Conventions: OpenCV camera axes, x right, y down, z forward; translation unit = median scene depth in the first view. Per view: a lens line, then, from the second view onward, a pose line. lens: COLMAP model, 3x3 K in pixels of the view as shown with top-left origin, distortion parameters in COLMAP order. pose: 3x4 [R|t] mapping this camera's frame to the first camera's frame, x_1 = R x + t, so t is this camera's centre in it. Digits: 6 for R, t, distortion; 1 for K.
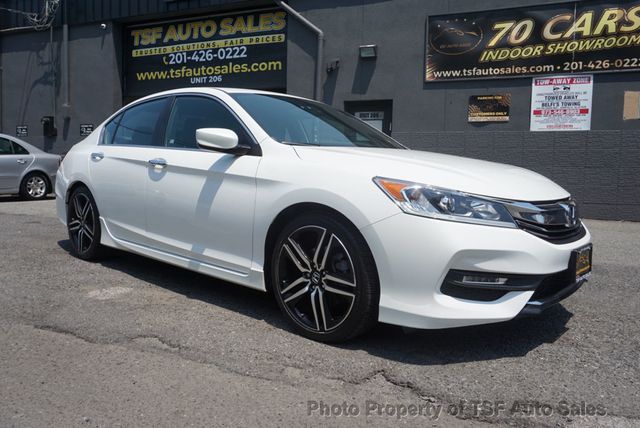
lens RADIAL K [[488.3, 0, 315.4], [0, 488.3, 207.0], [0, 0, 1]] dist [-0.035809, 0.024468]
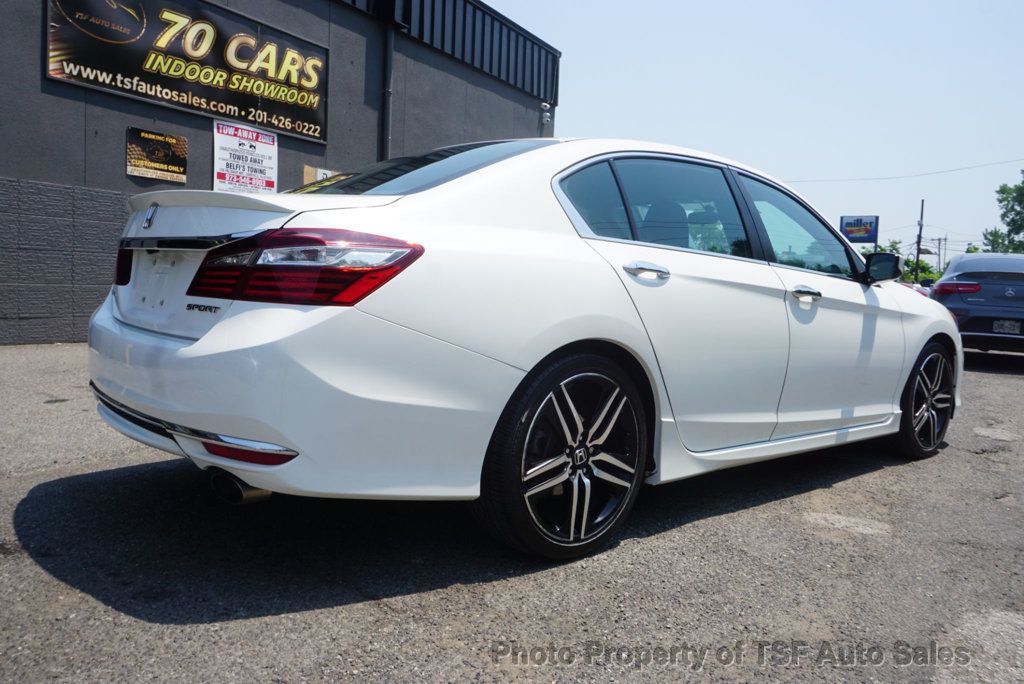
lens RADIAL K [[781.2, 0, 513.8], [0, 781.2, 335.2], [0, 0, 1]] dist [-0.035809, 0.024468]
pose [[0.098649, -0.084855, 0.991498, -0.420373], [0.038478, 0.995938, 0.081406, -0.041715], [-0.994378, 0.030120, 0.101513, 0.401121]]
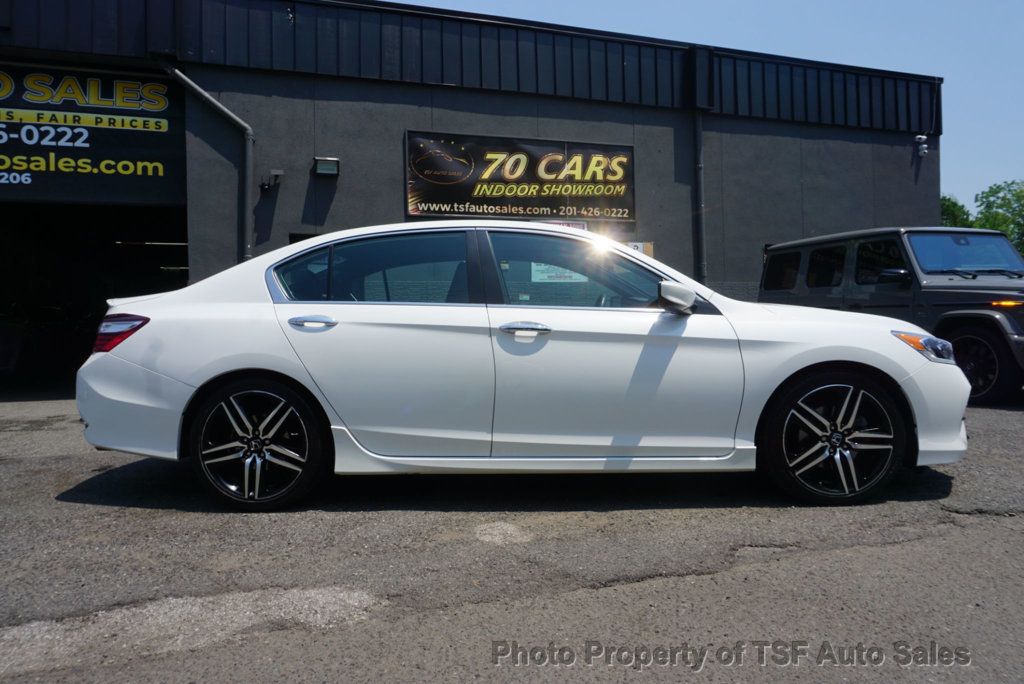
lens RADIAL K [[692.6, 0, 511.9], [0, 692.6, 326.2], [0, 0, 1]] dist [-0.042542, 0.027721]
pose [[0.747069, -0.031463, 0.664002, -0.313289], [0.086595, 0.994974, -0.050282, -0.014703], [-0.659083, 0.095063, 0.746038, 0.090117]]
